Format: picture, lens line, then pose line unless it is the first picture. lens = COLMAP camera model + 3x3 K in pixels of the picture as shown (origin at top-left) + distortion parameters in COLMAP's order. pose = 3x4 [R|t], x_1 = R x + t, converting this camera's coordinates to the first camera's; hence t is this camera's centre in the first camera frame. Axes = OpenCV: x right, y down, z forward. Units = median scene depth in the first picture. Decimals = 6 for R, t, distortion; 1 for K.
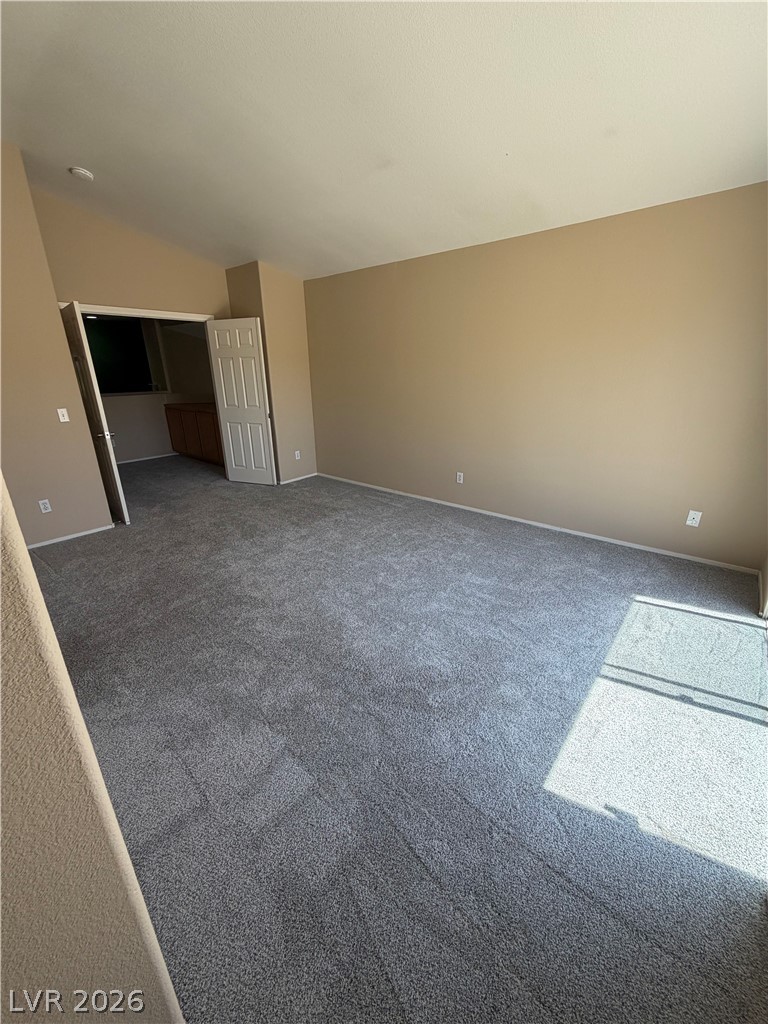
lens RADIAL K [[409.6, 0, 385.8], [0, 409.6, 508.8], [0, 0, 1]] dist [-0.001295, 0.000360]
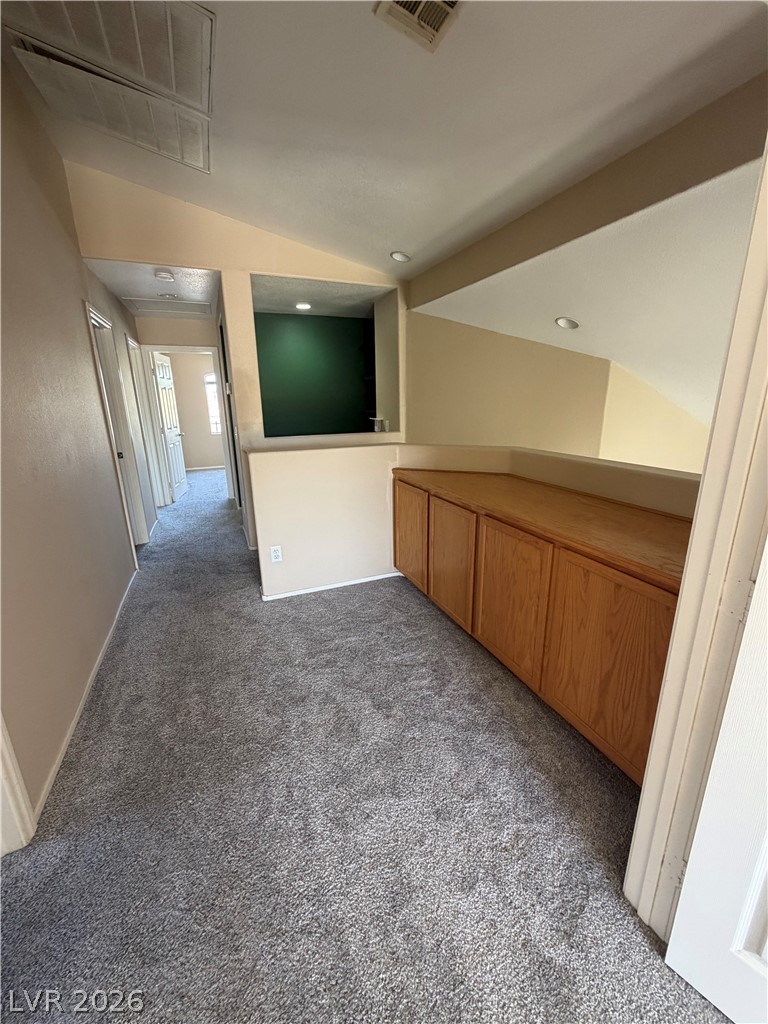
lens RADIAL K [[409.6, 0, 385.8], [0, 409.6, 508.8], [0, 0, 1]] dist [-0.001295, 0.000360]
pose [[0.890871, 0.125237, -0.436652, -0.610460], [-0.151353, 0.988154, -0.025382, -0.349340], [0.428300, 0.088700, 0.899273, 1.049294]]
